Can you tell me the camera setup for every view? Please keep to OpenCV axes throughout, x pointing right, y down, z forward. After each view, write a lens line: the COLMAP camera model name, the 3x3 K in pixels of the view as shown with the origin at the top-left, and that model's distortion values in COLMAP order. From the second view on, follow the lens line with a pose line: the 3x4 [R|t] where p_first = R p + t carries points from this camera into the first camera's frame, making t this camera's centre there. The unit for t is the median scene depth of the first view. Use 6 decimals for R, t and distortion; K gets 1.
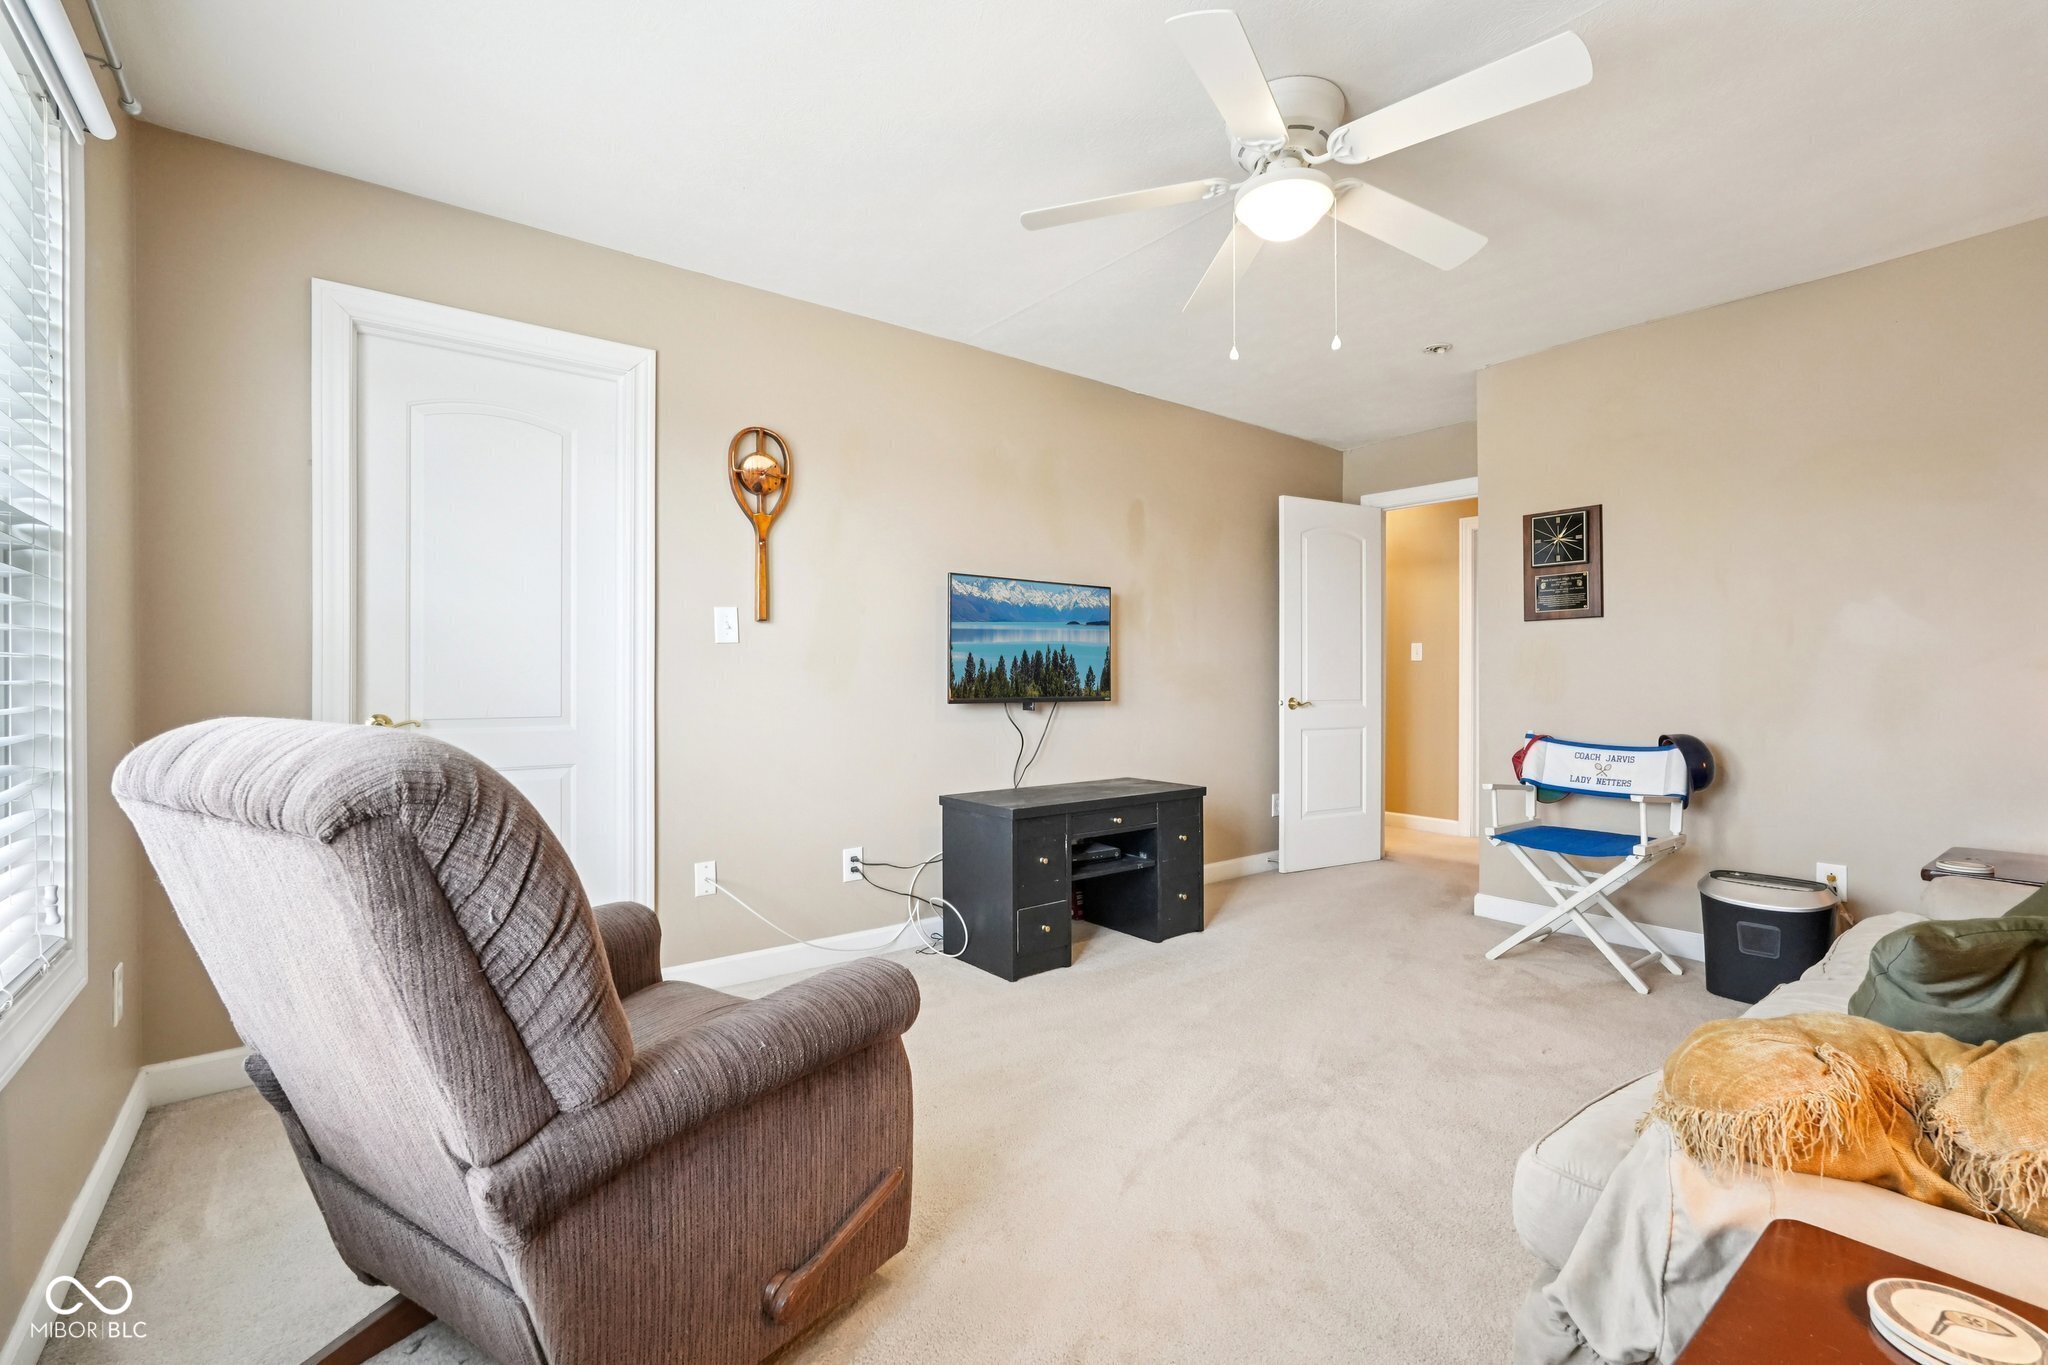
lens RADIAL K [[904.9, 0, 1024.0], [0, 904.9, 682.5], [0, 0, 1]] dist [-0.000646, -0.000050]
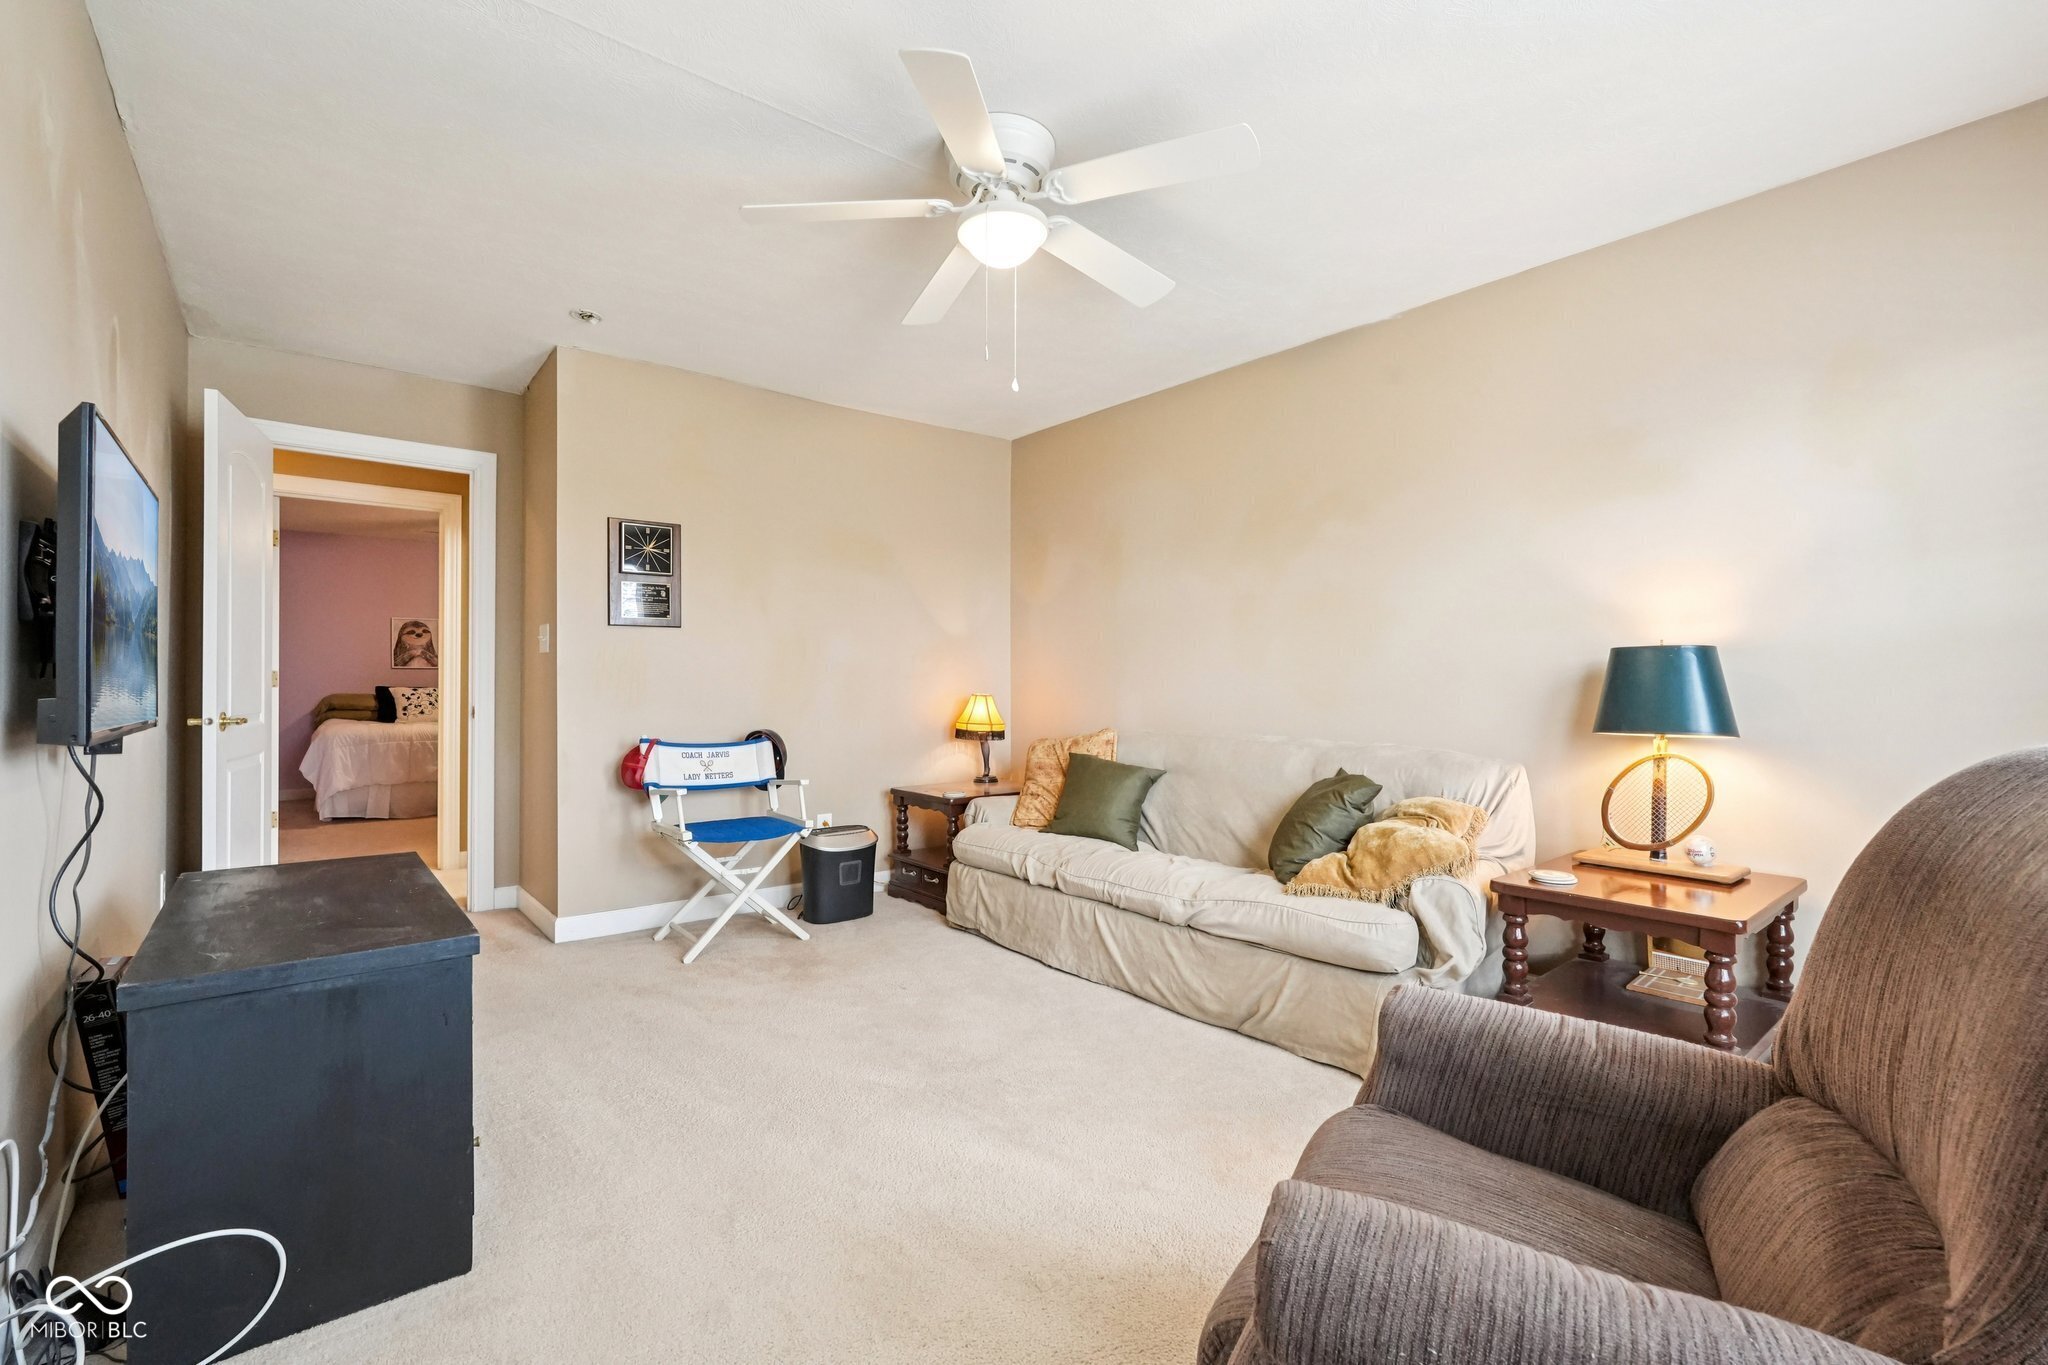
lens RADIAL K [[902.5, 0, 1024.0], [0, 902.5, 682.5], [0, 0, 1]] dist [-0.000456, -0.000044]
pose [[-0.009164, 0.005556, 0.999943, -0.470974], [0.001480, 0.999984, -0.005542, 0.000744], [-0.999957, 0.001429, -0.009172, 0.613521]]
